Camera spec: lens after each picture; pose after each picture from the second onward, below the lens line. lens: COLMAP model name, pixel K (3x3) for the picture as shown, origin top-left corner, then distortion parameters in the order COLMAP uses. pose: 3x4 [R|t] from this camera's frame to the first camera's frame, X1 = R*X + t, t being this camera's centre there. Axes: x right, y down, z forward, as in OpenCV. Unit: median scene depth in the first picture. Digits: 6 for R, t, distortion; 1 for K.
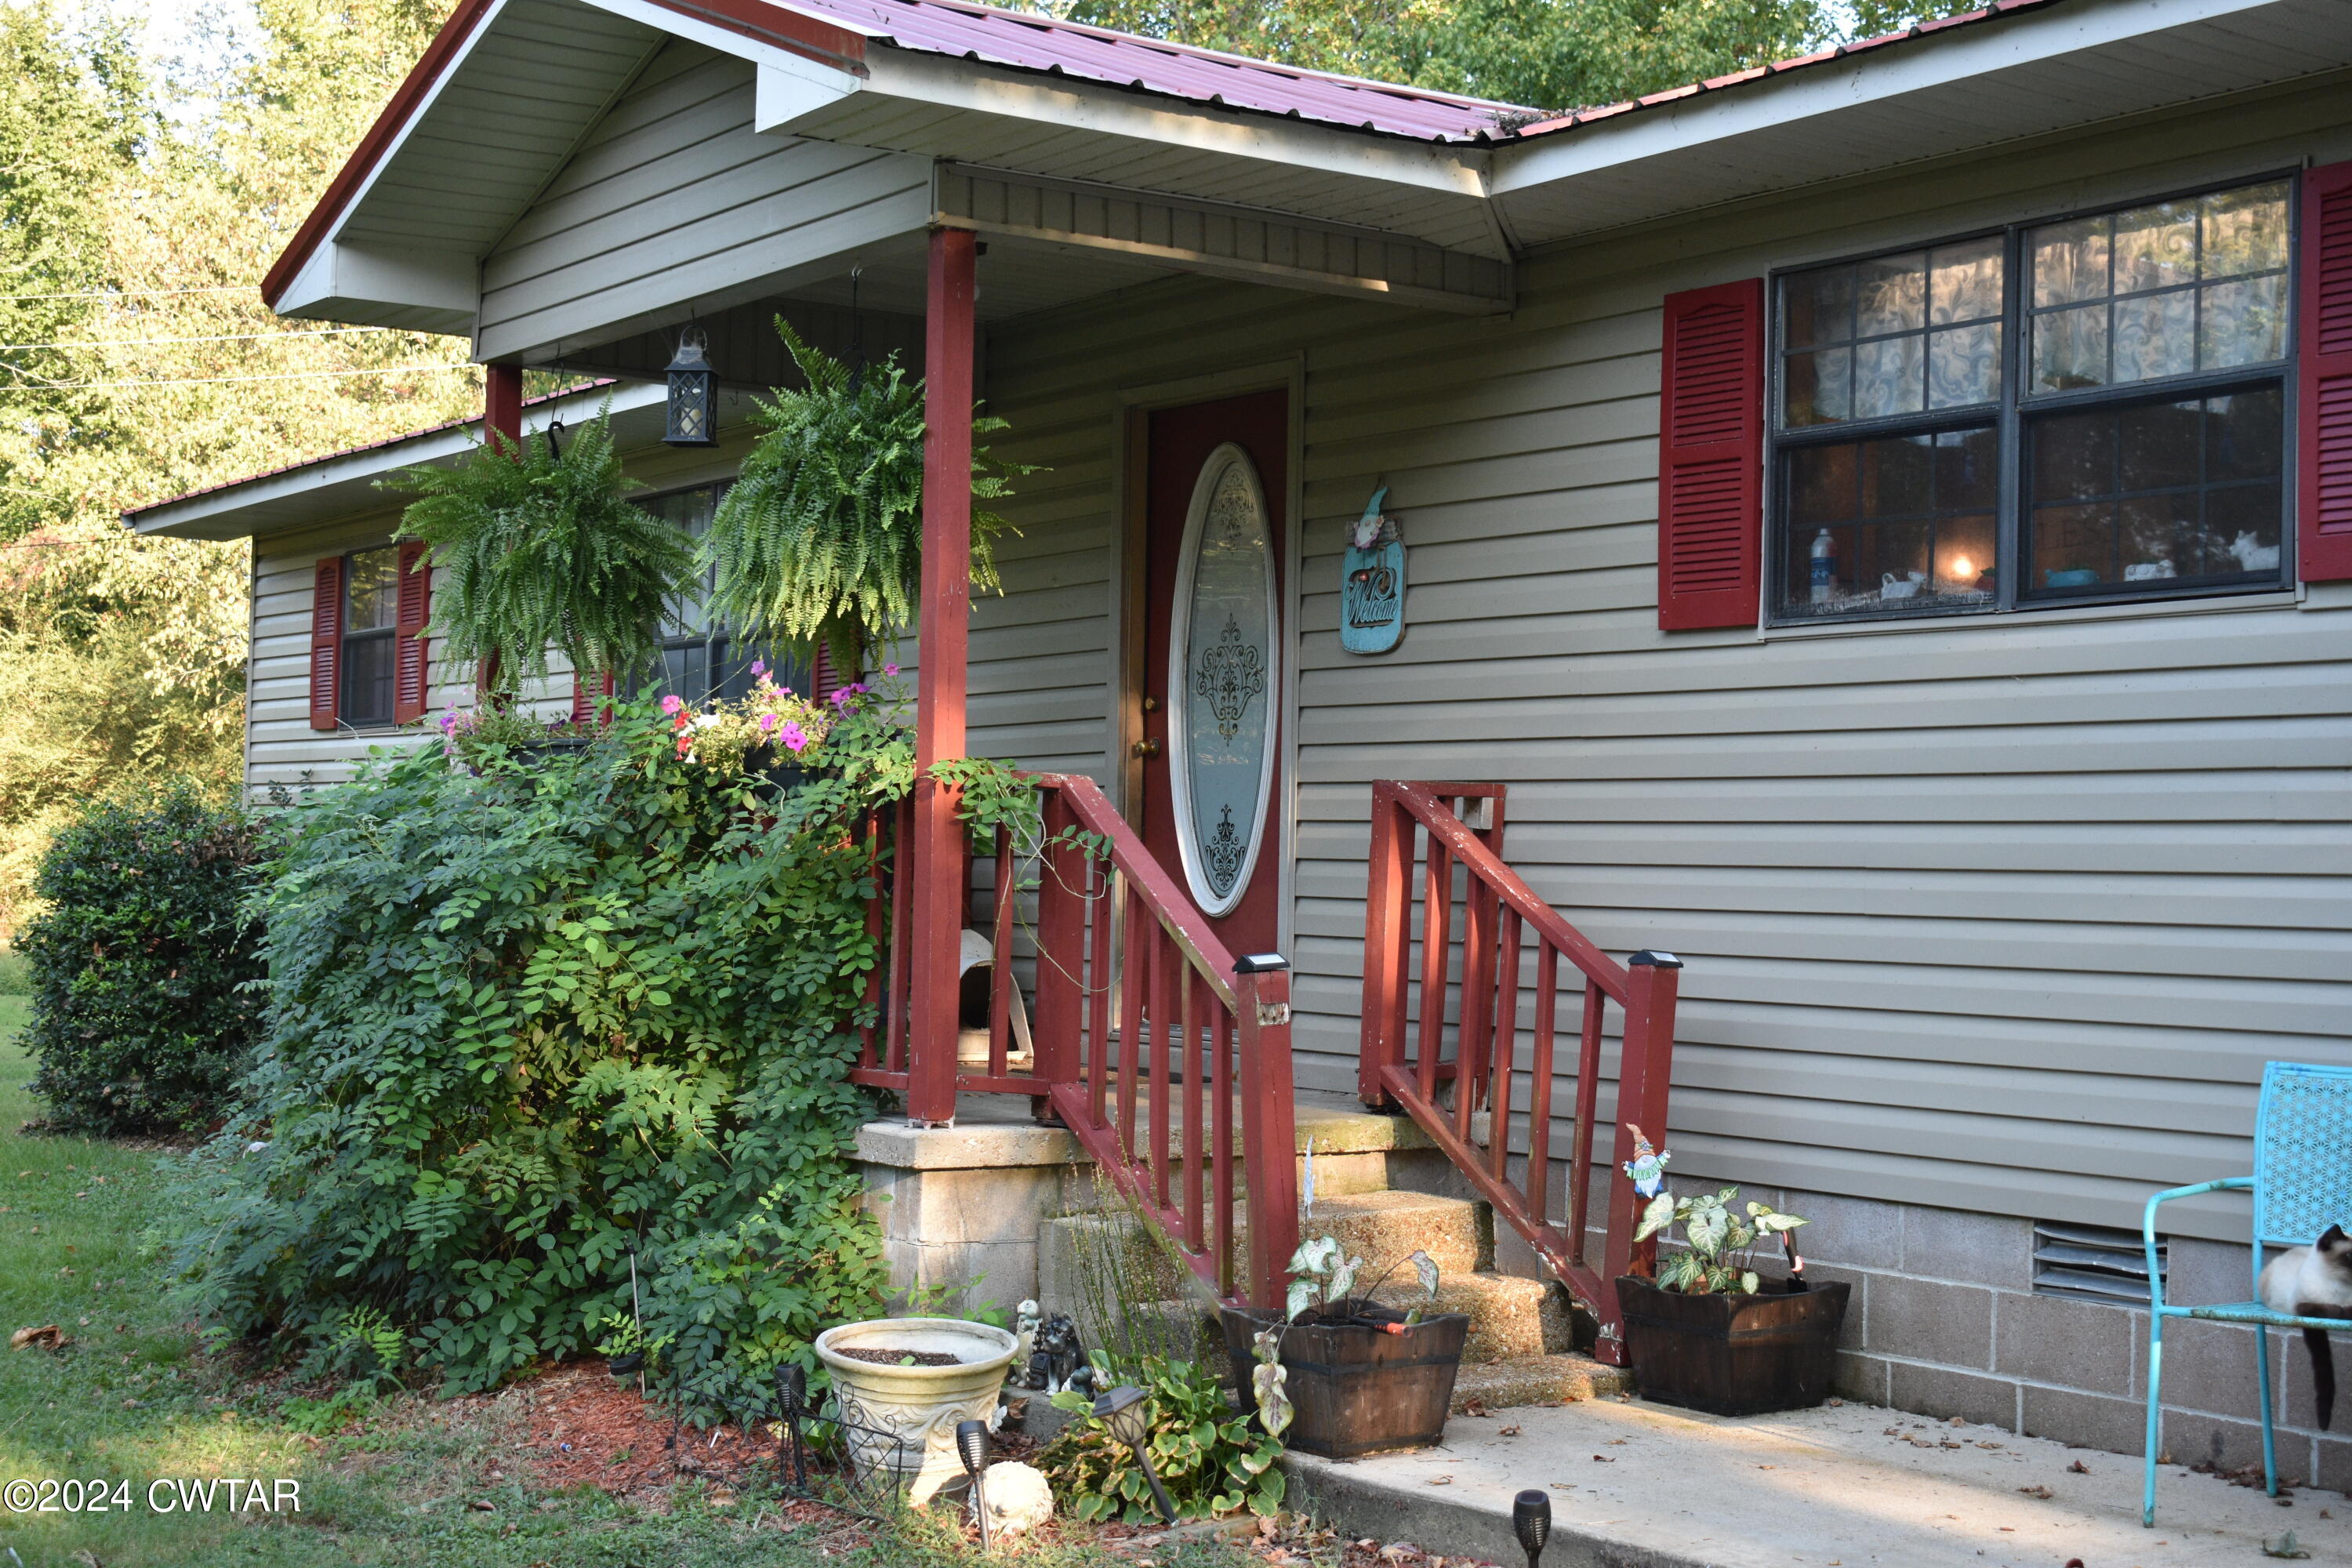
lens RADIAL K [[3393.7, 0, 1187.6], [0, 3393.7, 791.9], [0, 0, 1]] dist [0.019071, 0.000000]
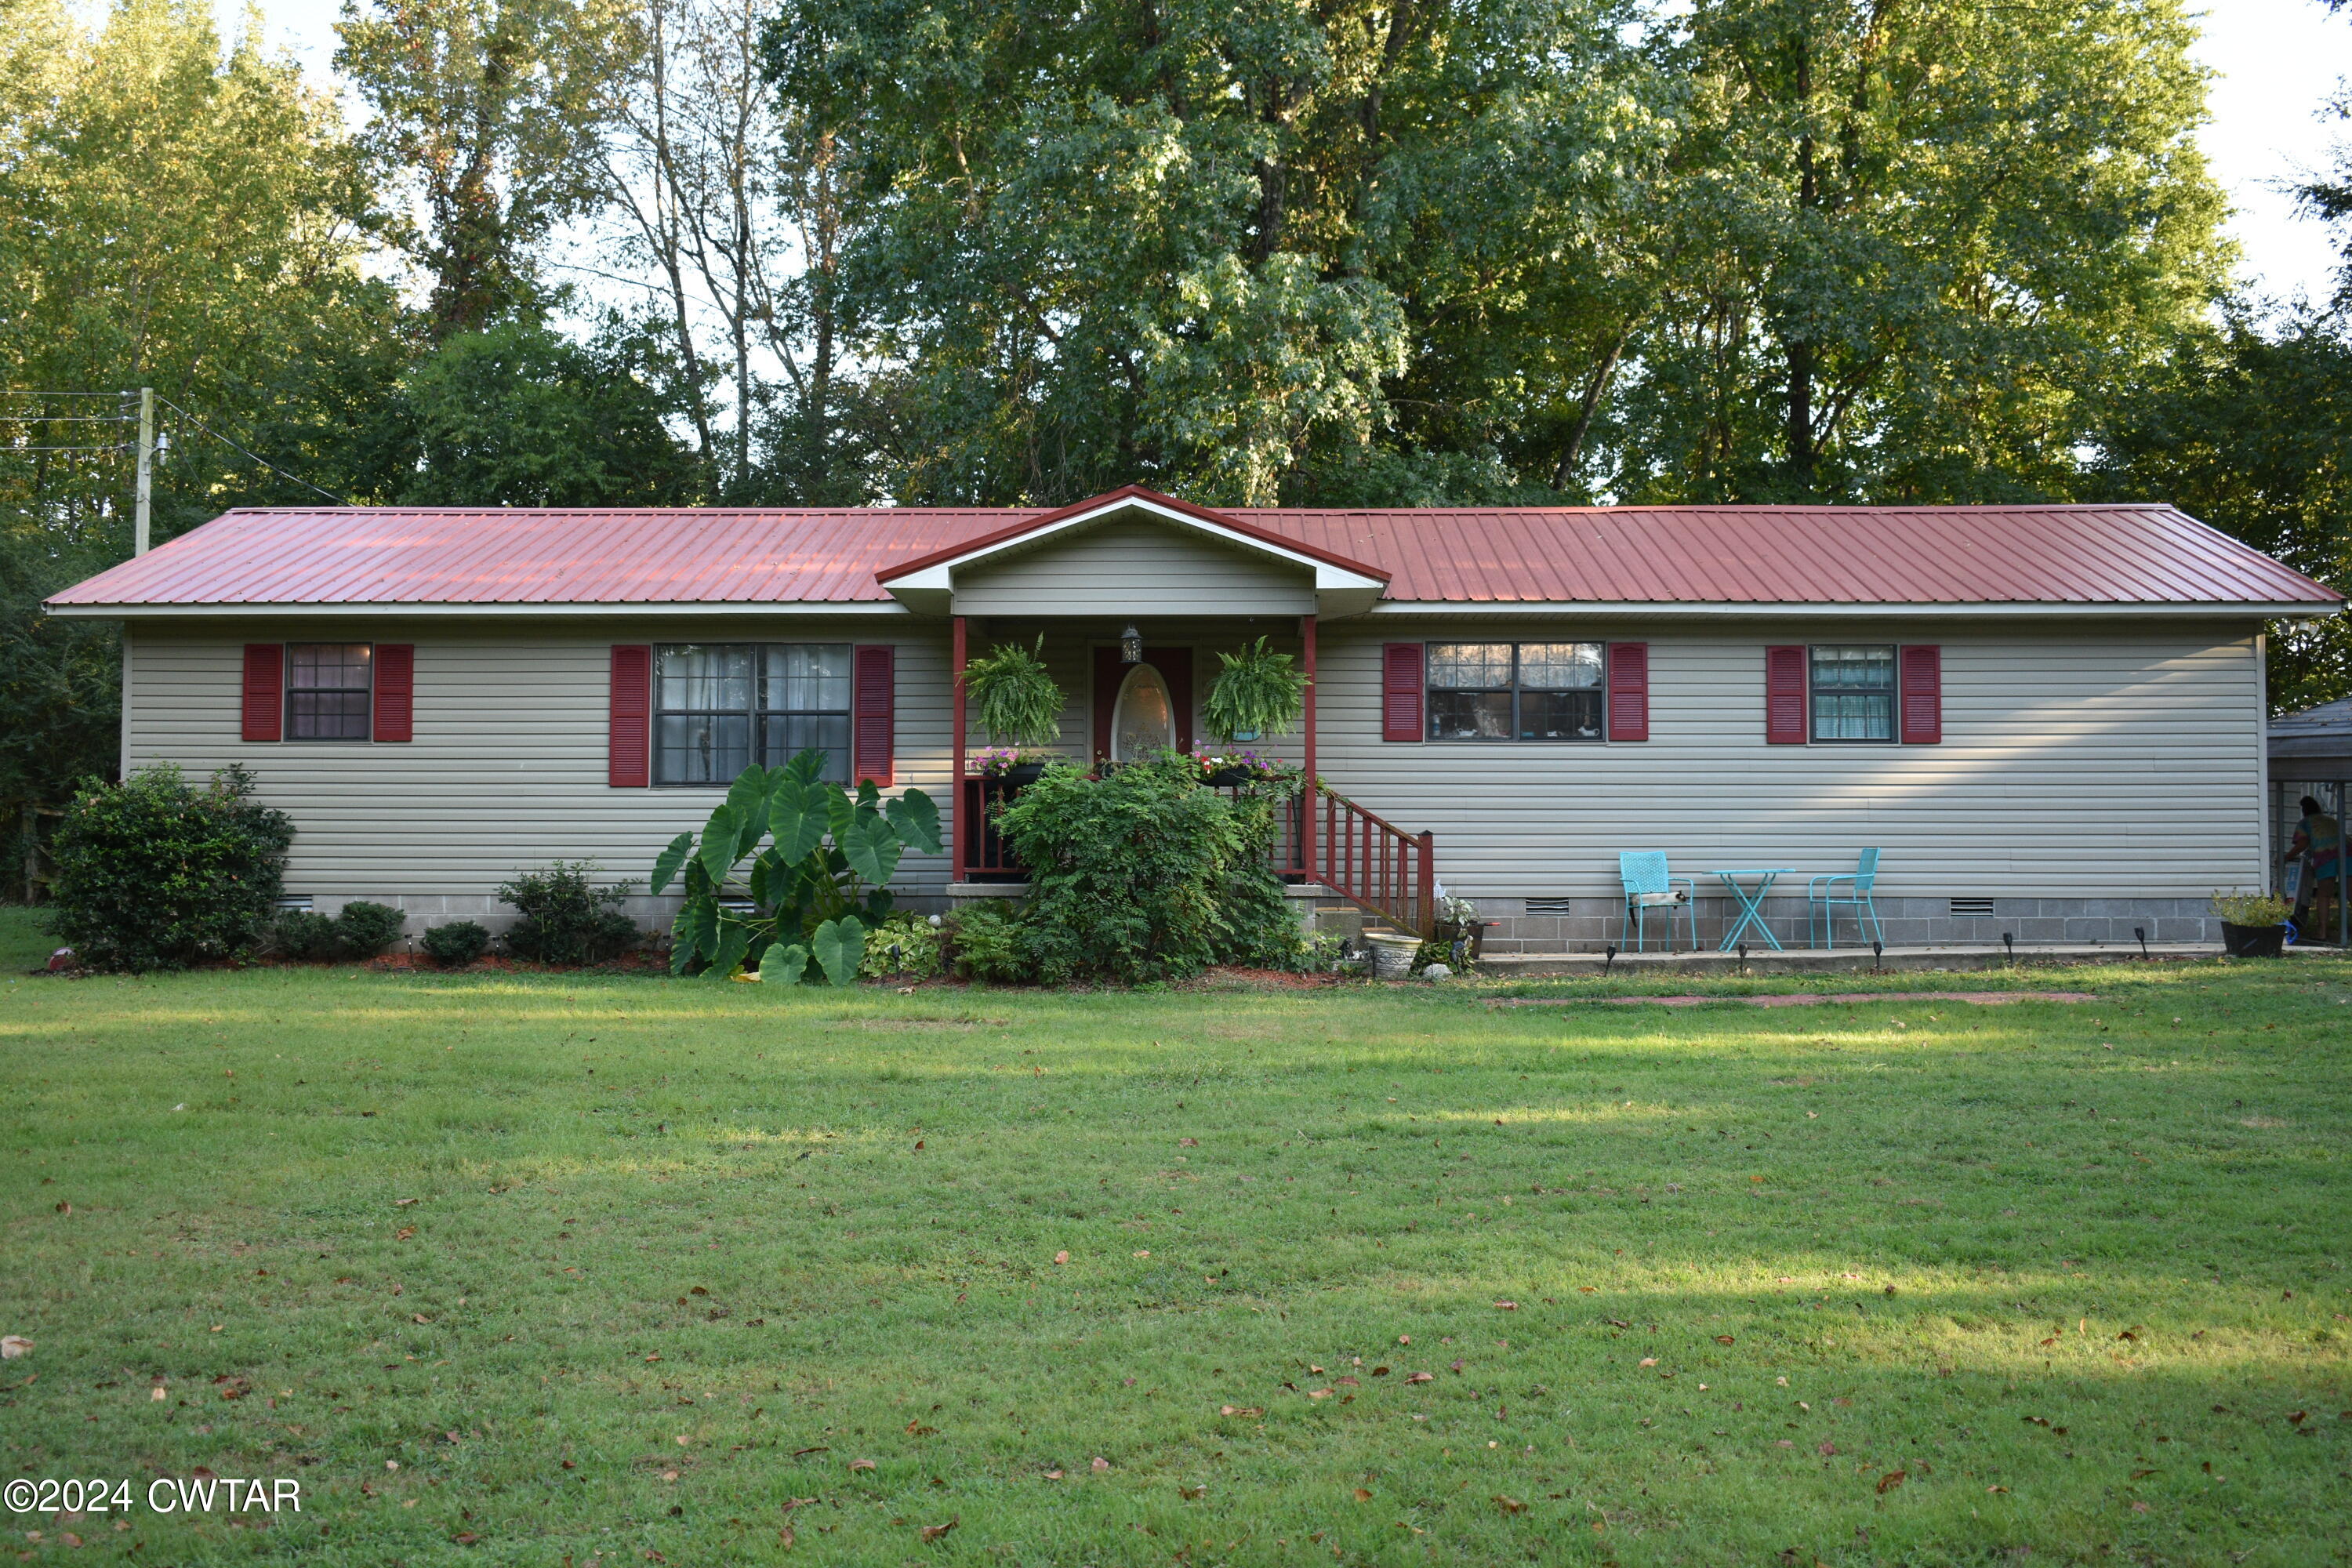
lens RADIAL K [[2541.4, 0, 1175.8], [0, 2541.4, 782.0], [0, 0, 1]] dist [-0.018680, 0.000000]
pose [[0.579807, 0.013431, 0.814643, -2.256532], [-0.009083, 0.999909, -0.010022, 0.024489], [-0.814703, -0.001589, 0.579876, -0.350693]]
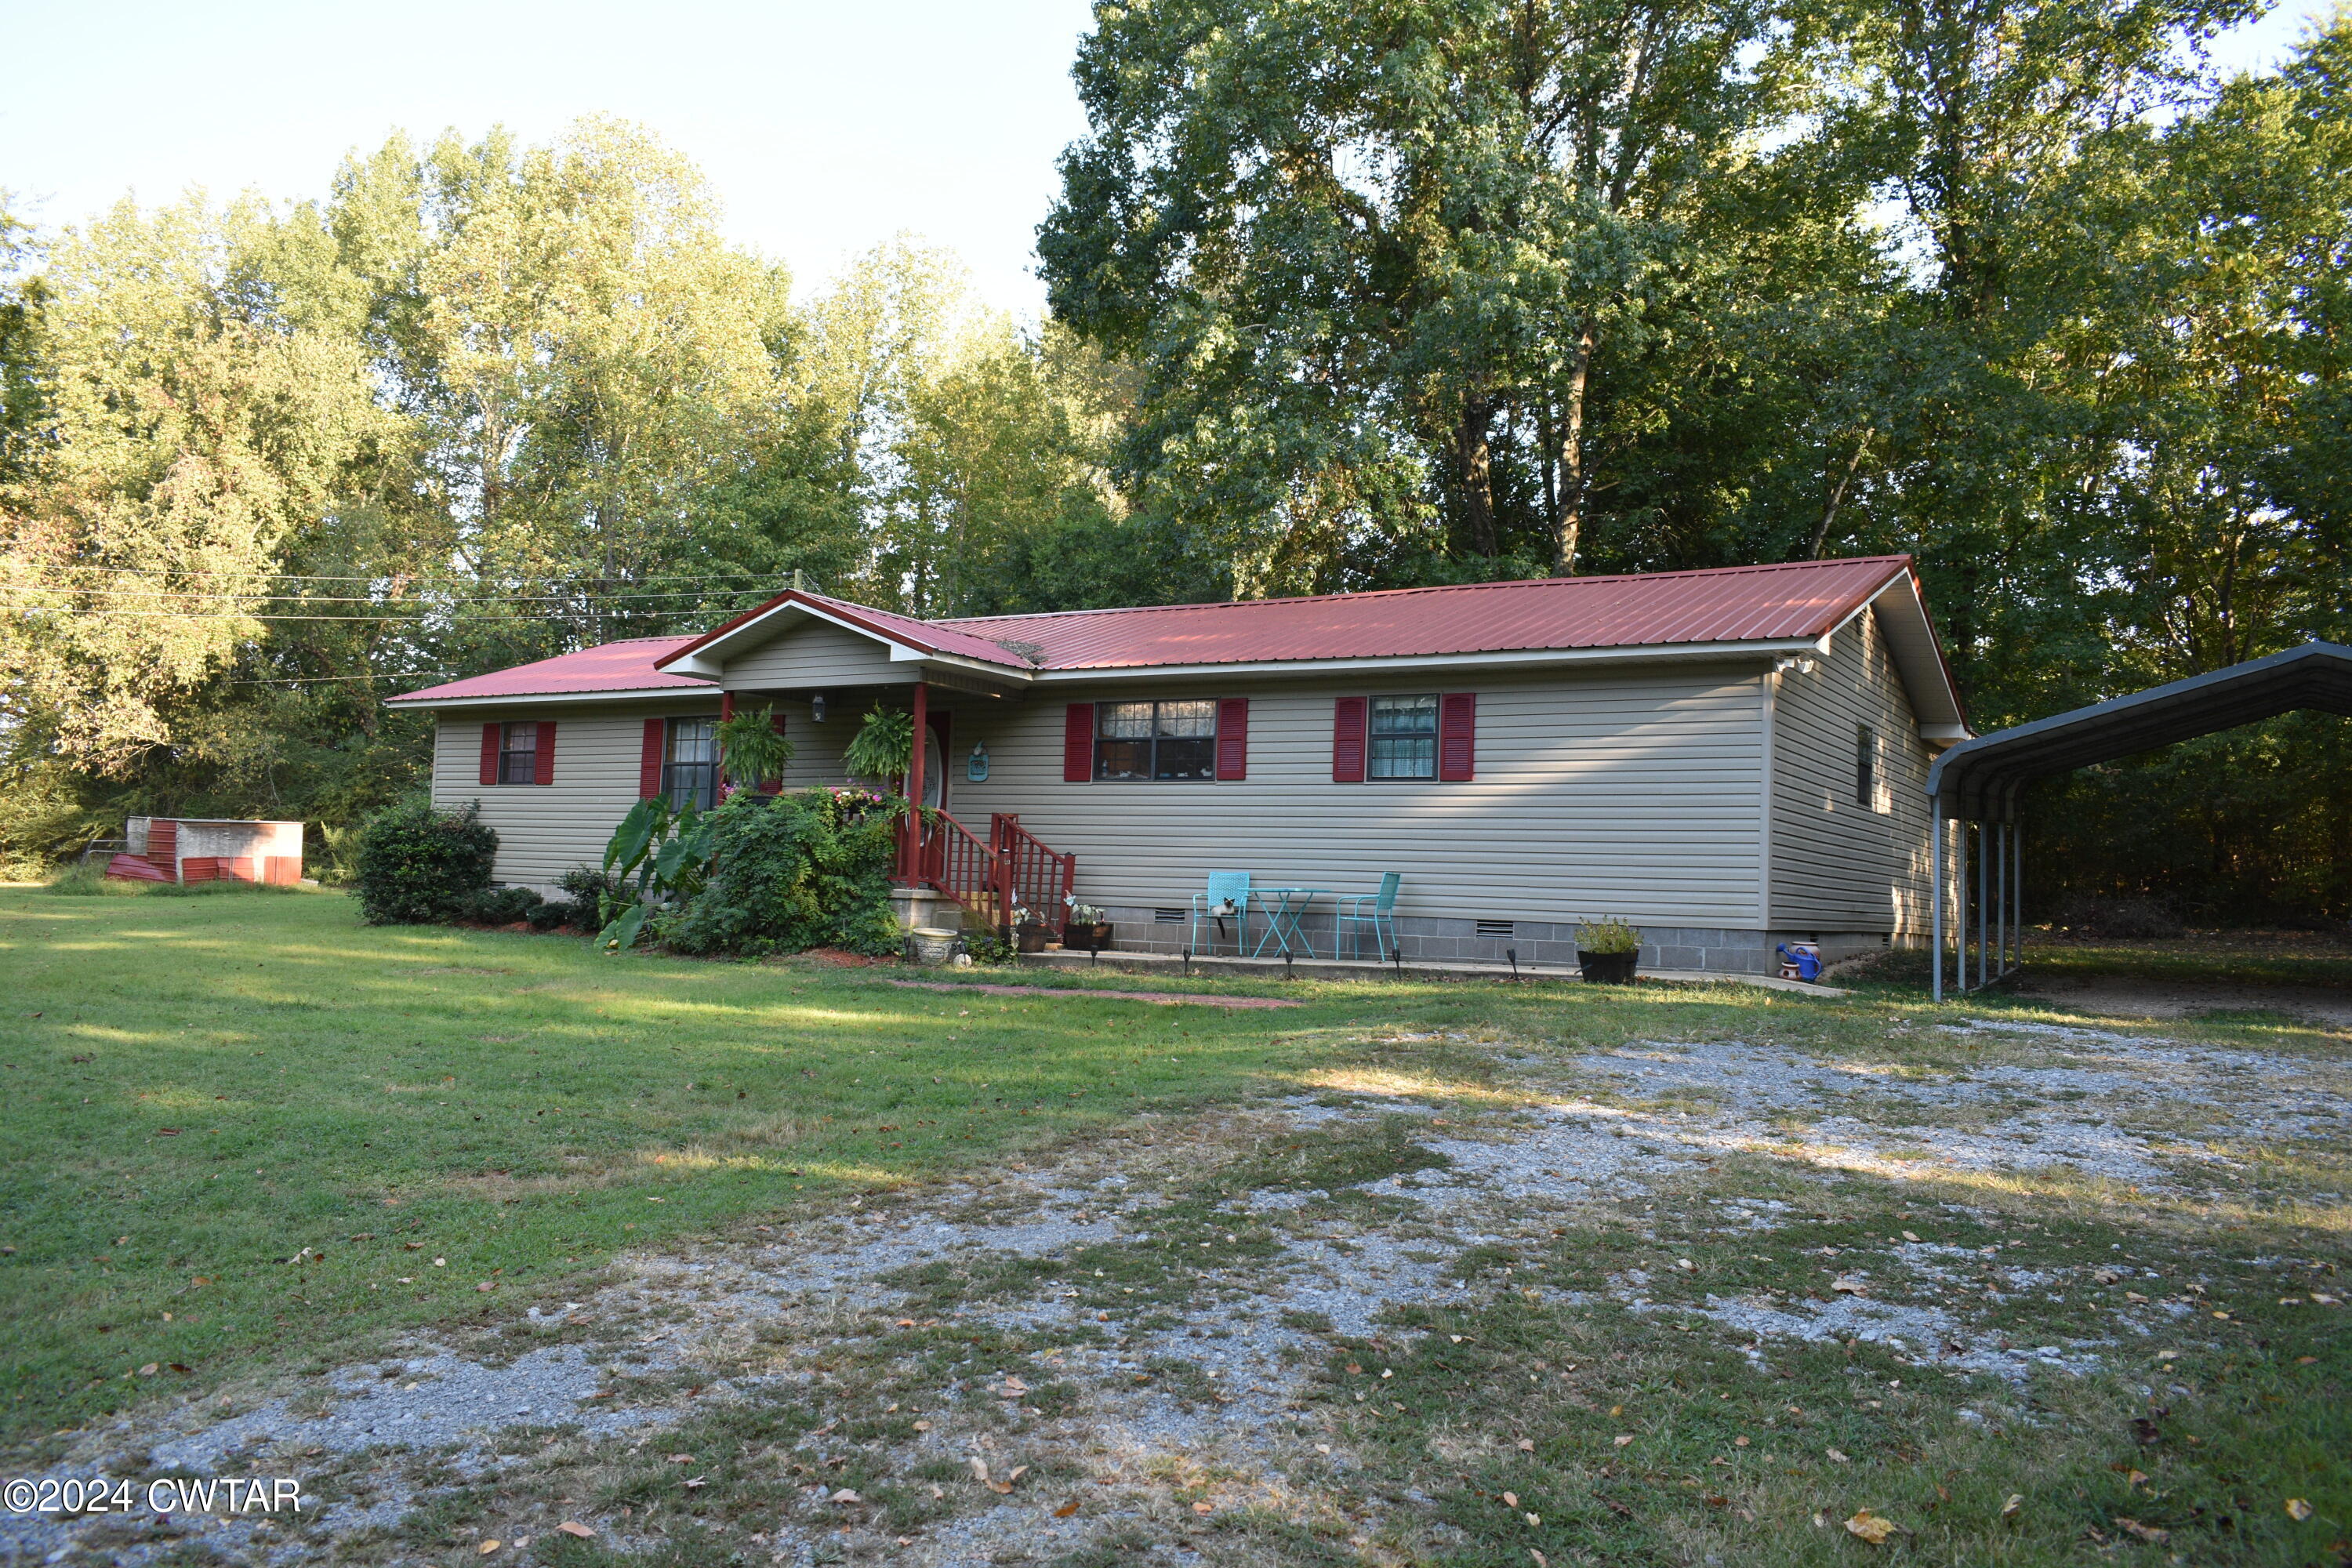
lens RADIAL K [[1815.3, 0, 1175.4], [0, 1815.3, 787.0], [0, 0, 1]] dist [-0.021137, 0.009837]
pose [[0.910306, 0.035004, 0.412452, -0.752987], [-0.024980, 0.999247, -0.029673, 0.028911], [-0.413181, 0.016708, 0.910496, -1.289336]]
